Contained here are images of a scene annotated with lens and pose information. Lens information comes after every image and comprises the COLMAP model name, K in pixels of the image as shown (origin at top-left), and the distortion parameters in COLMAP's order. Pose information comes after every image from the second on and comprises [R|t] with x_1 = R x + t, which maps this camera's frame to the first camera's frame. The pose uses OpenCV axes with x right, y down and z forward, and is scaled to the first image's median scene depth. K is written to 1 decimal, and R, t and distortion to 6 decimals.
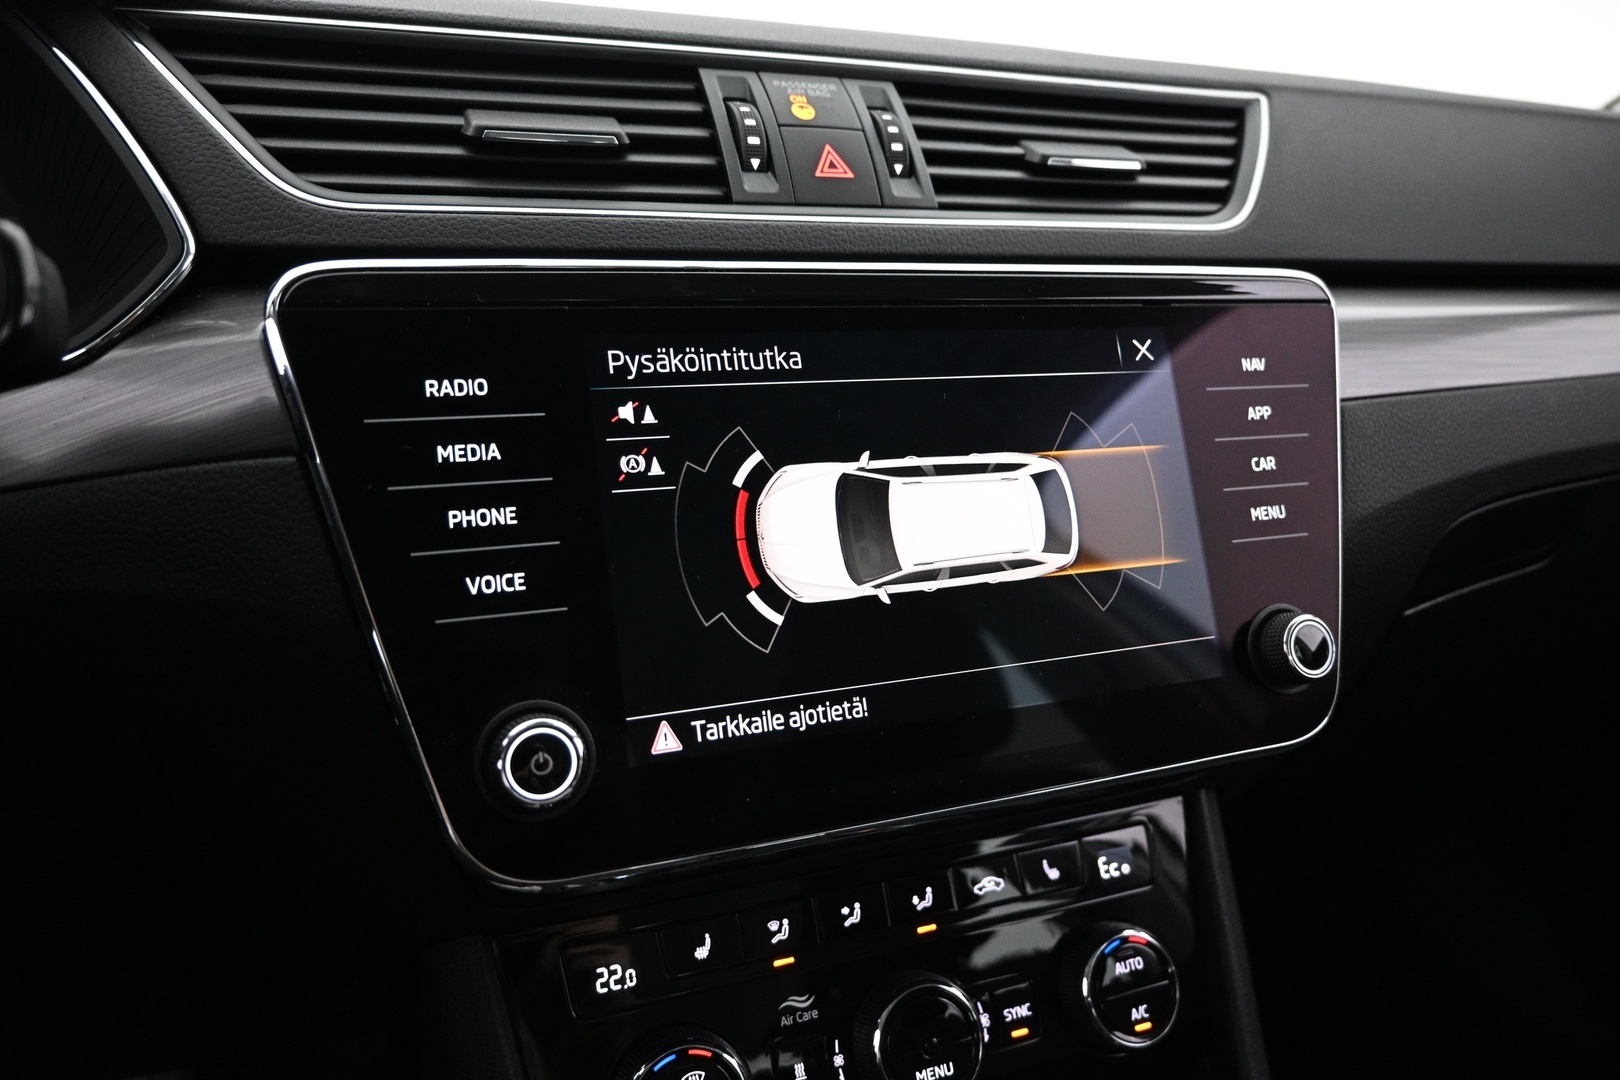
lens RADIAL K [[1103.6, 0, 810.9], [0, 1103.6, 531.2], [0, 0, 1]] dist [0.004340, -0.011065]
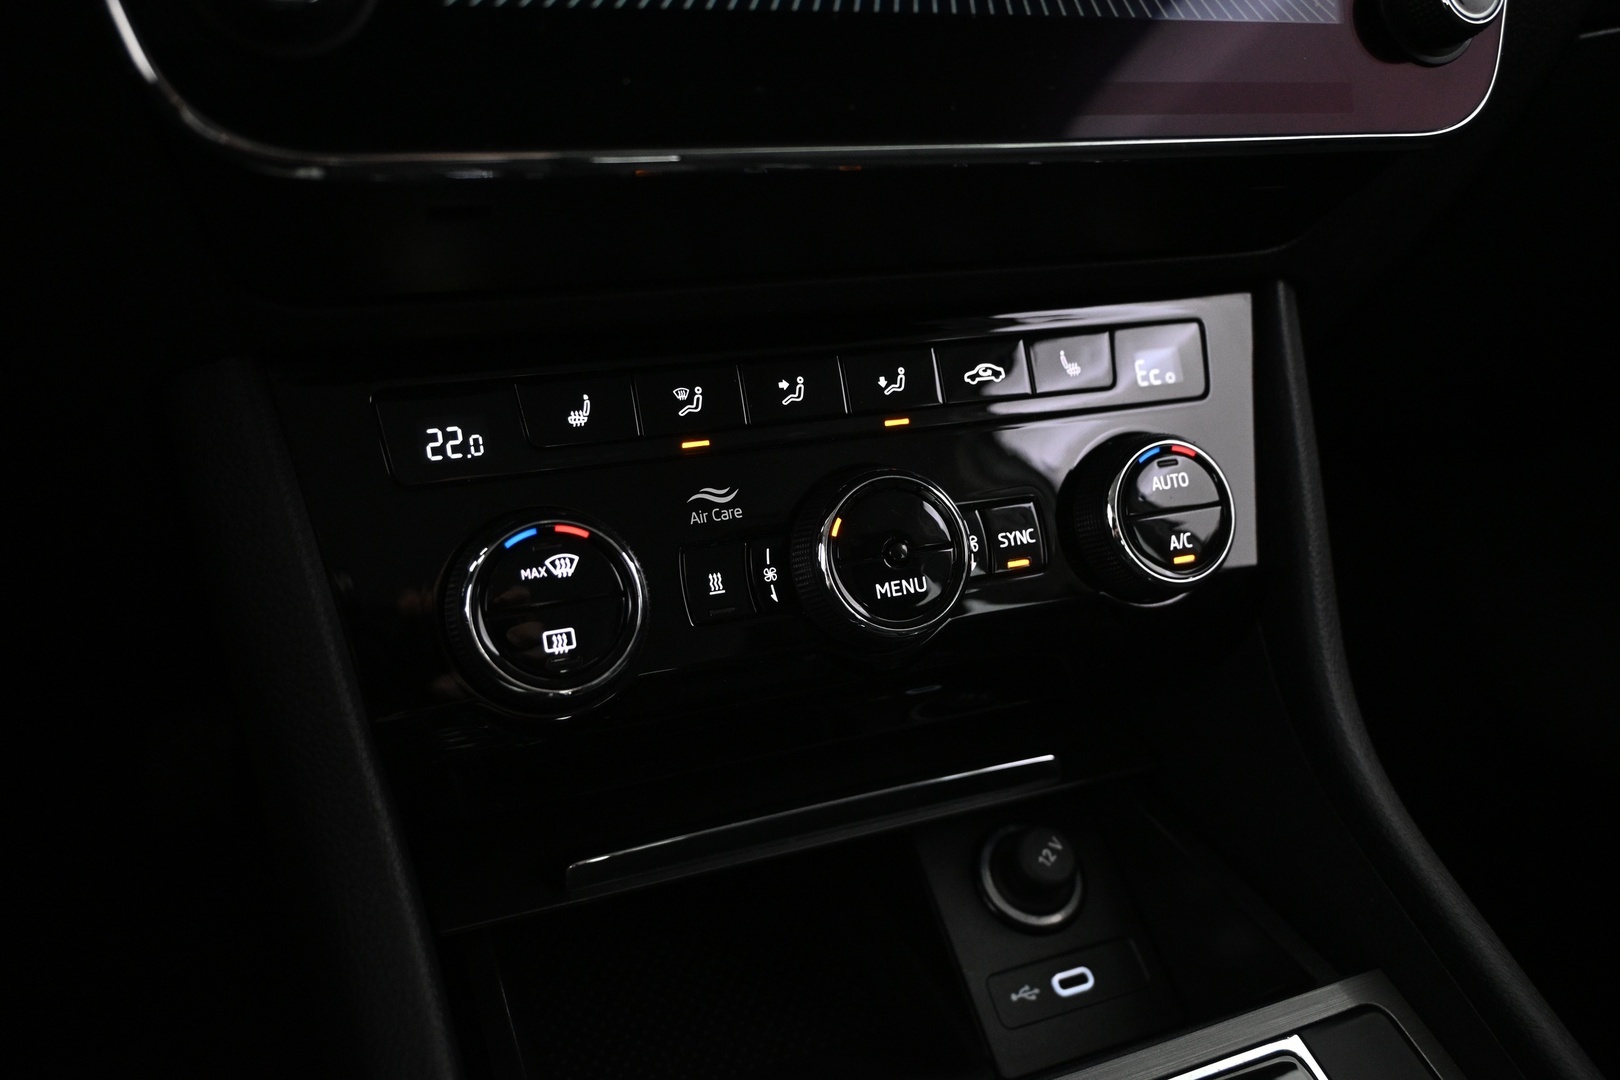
lens RADIAL K [[1284.8, 0, 805.6], [0, 1284.8, 542.1], [0, 0, 1]] dist [-0.011819, -0.007651]
pose [[0.999625, 0.012877, 0.024165, 0.027099], [-0.017098, 0.982859, 0.183562, 0.295356], [-0.021388, -0.183906, 0.982711, 0.167867]]
